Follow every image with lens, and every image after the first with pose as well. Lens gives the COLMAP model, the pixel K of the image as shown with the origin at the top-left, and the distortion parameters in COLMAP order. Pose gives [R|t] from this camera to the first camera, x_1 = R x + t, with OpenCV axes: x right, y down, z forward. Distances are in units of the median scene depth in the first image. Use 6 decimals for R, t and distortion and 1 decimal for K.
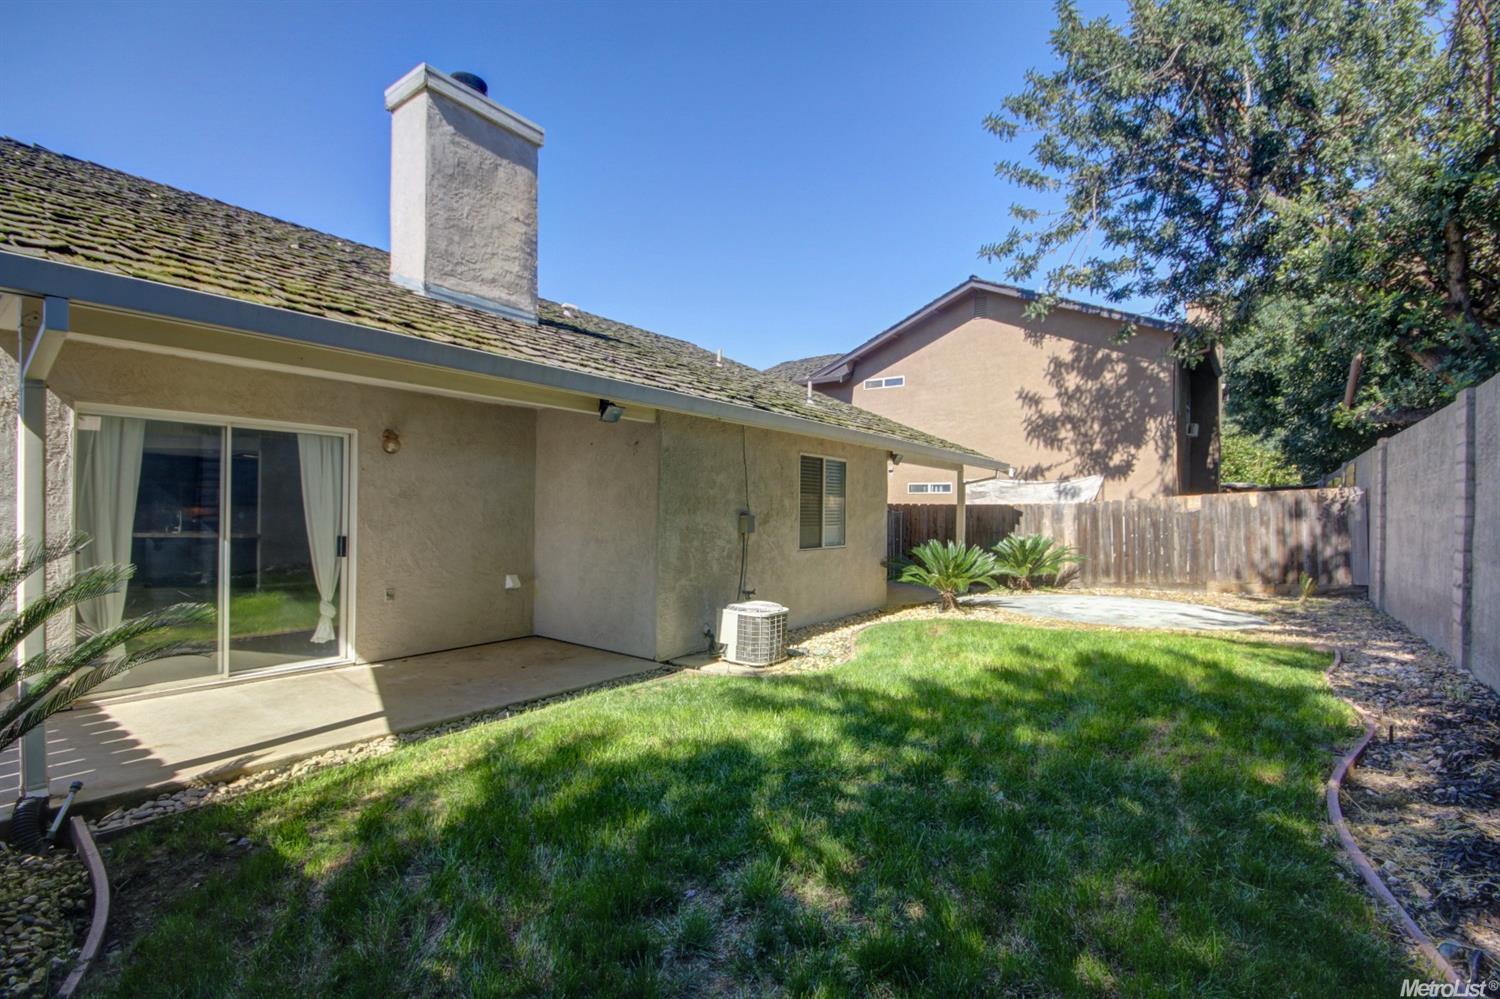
lens RADIAL K [[686.2, 0, 755.6], [0, 686.2, 491.3], [0, 0, 1]] dist [0.004632, -0.010205]
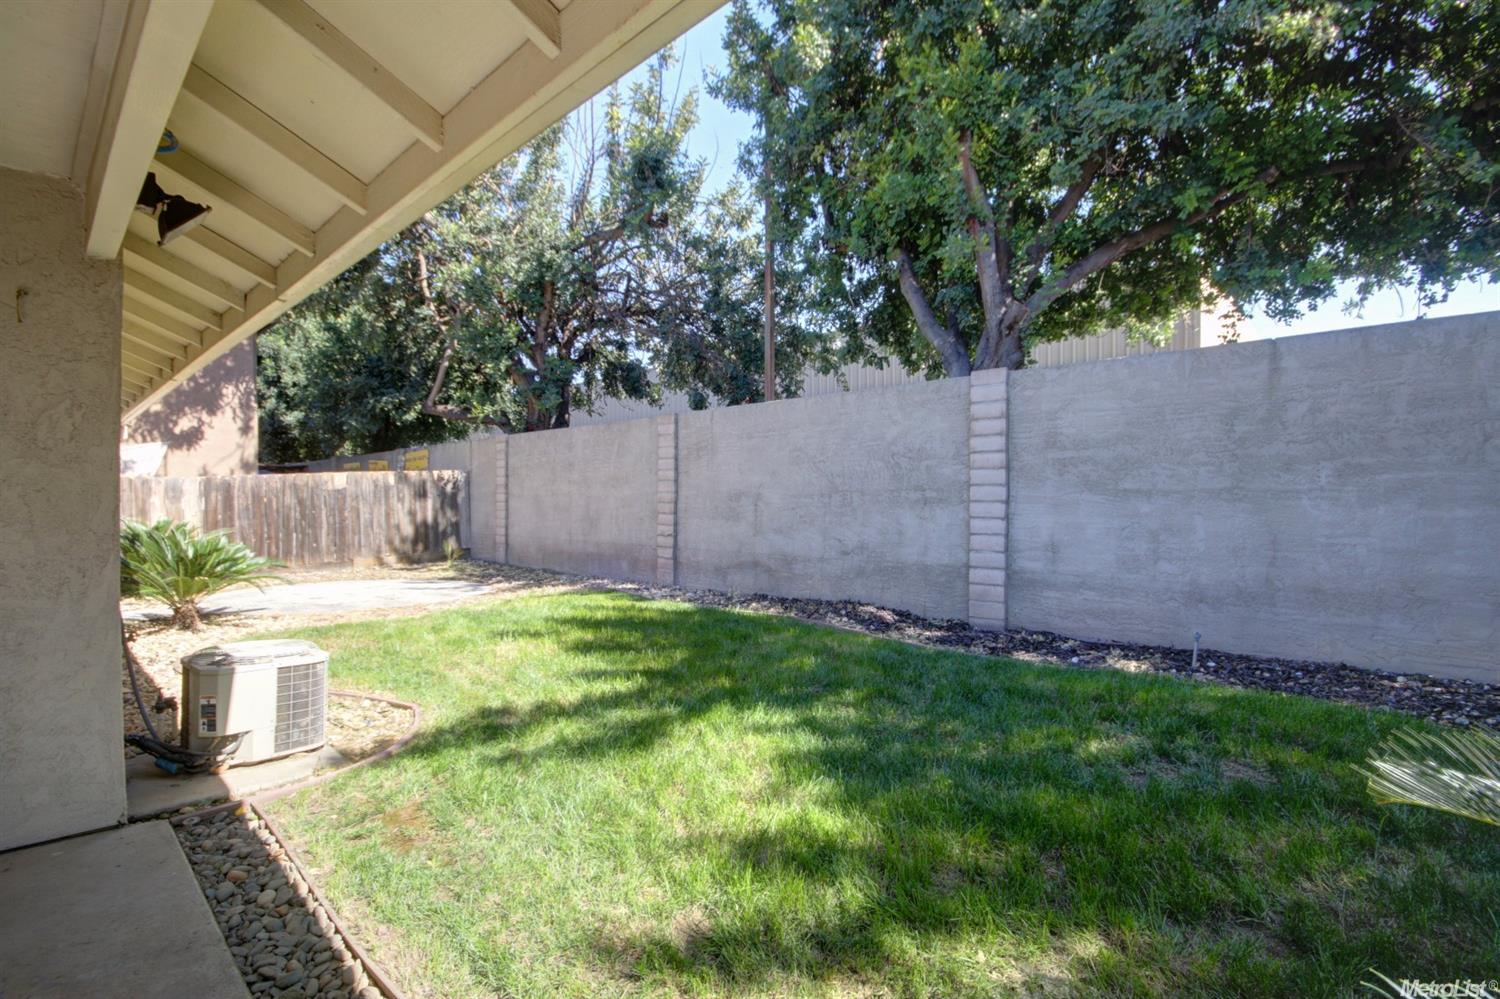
lens RADIAL K [[686.2, 0, 745.2], [0, 686.2, 498.1], [0, 0, 1]] dist [0.004632, -0.010205]
pose [[0.116793, -0.003975, 0.993148, -0.282727], [-0.032194, 0.999451, 0.007786, 0.016809], [-0.992634, -0.032883, 0.116601, 0.319122]]
